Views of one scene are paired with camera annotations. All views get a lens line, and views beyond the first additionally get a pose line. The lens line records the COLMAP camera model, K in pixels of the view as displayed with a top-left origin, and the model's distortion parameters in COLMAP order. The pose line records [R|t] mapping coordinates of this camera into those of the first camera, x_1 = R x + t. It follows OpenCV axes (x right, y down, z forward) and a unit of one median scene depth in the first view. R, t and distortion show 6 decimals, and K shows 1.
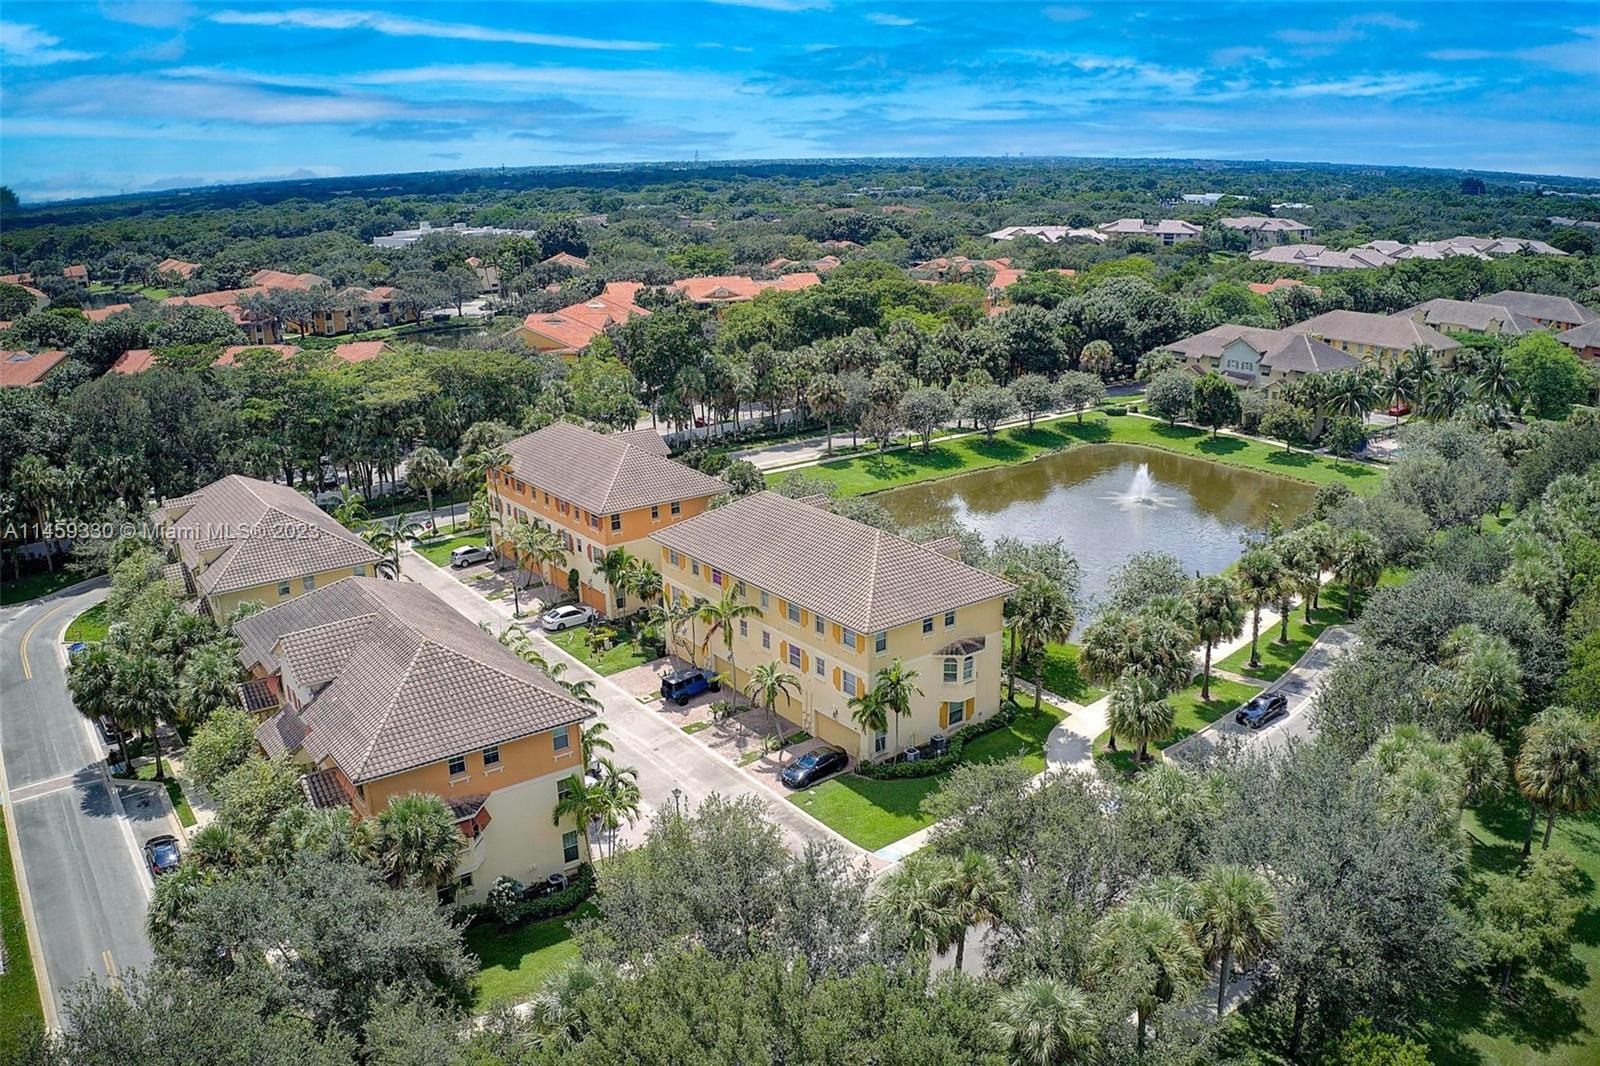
lens RADIAL K [[1263.0, 0, 800.0], [0, 1263.0, 533.0], [0, 0, 1]] dist [-0.193462, 0.028008]
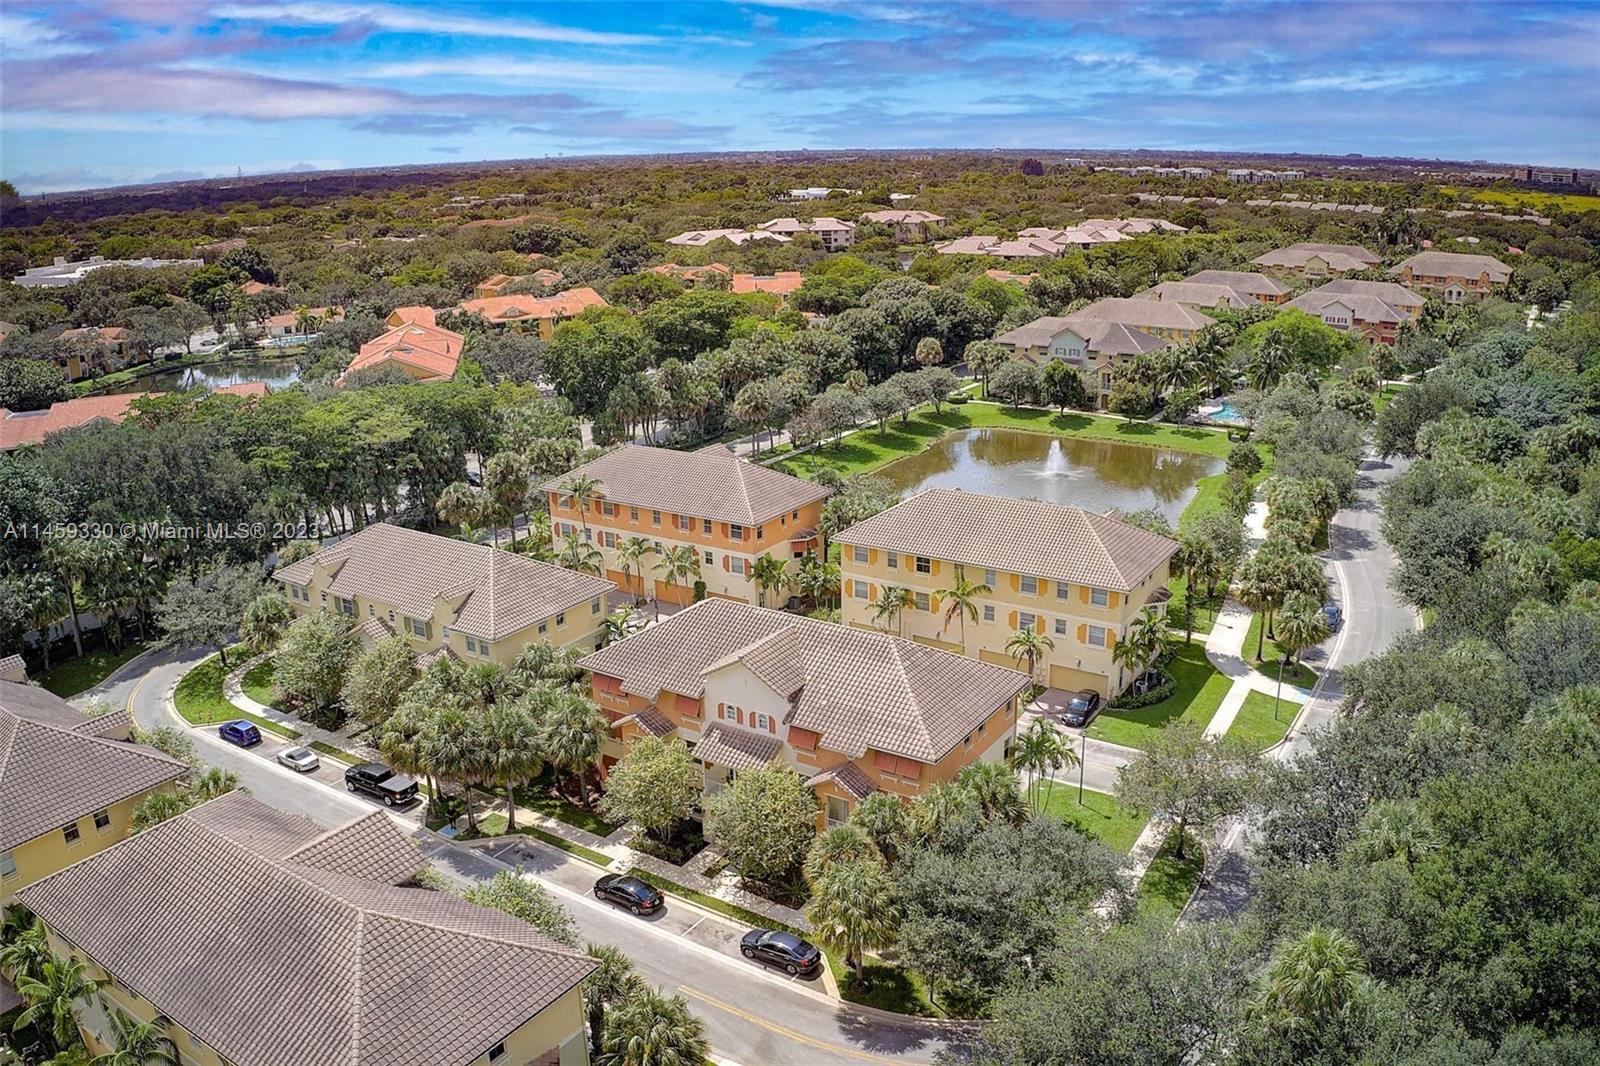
lens RADIAL K [[1263.0, 0, 800.0], [0, 1263.0, 533.0], [0, 0, 1]] dist [-0.193462, 0.028008]
pose [[0.937971, -0.102812, 0.331120, -0.341174], [0.102792, 0.994547, 0.017624, -0.016537], [-0.331127, 0.017506, 0.943424, -0.024797]]
